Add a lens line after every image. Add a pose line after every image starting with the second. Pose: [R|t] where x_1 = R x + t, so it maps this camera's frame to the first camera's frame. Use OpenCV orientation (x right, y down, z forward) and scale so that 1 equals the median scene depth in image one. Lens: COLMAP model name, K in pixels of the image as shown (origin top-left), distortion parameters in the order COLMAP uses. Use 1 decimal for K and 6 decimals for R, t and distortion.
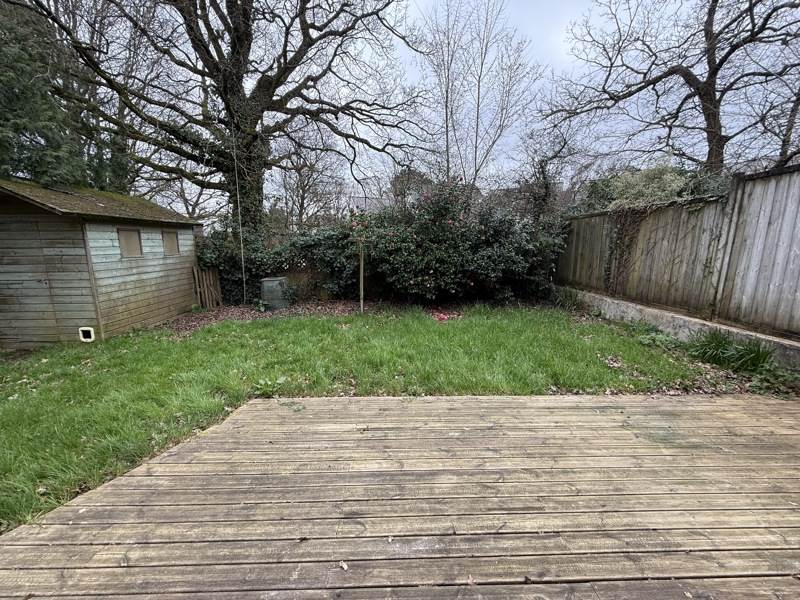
lens RADIAL K [[324.0, 0, 400.0], [0, 324.0, 300.0], [0, 0, 1]] dist [-0.003417, -0.000345]
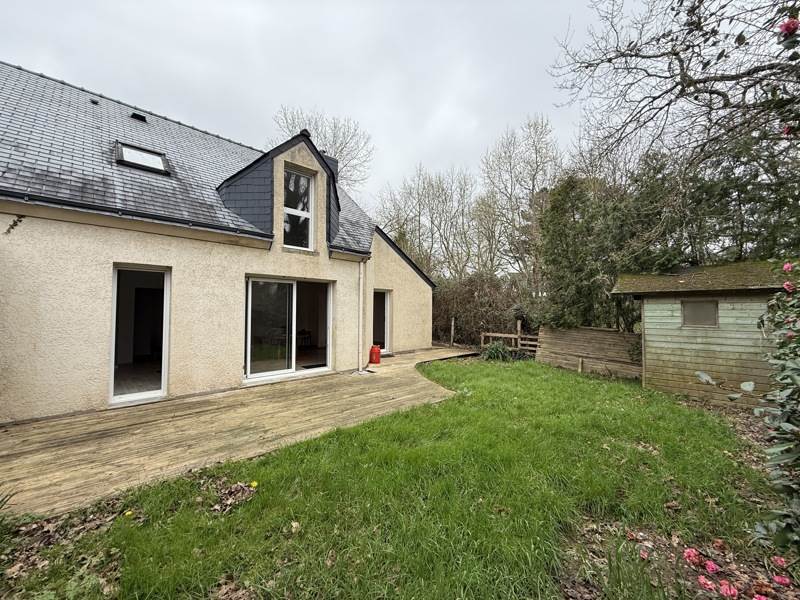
lens RADIAL K [[324.0, 0, 400.0], [0, 324.0, 300.0], [0, 0, 1]] dist [-0.003417, -0.000345]
pose [[-0.730981, -0.032883, -0.681605, 1.146183], [-0.128058, 0.987703, 0.089685, -0.367280], [0.670274, 0.152843, -0.726203, 2.139762]]
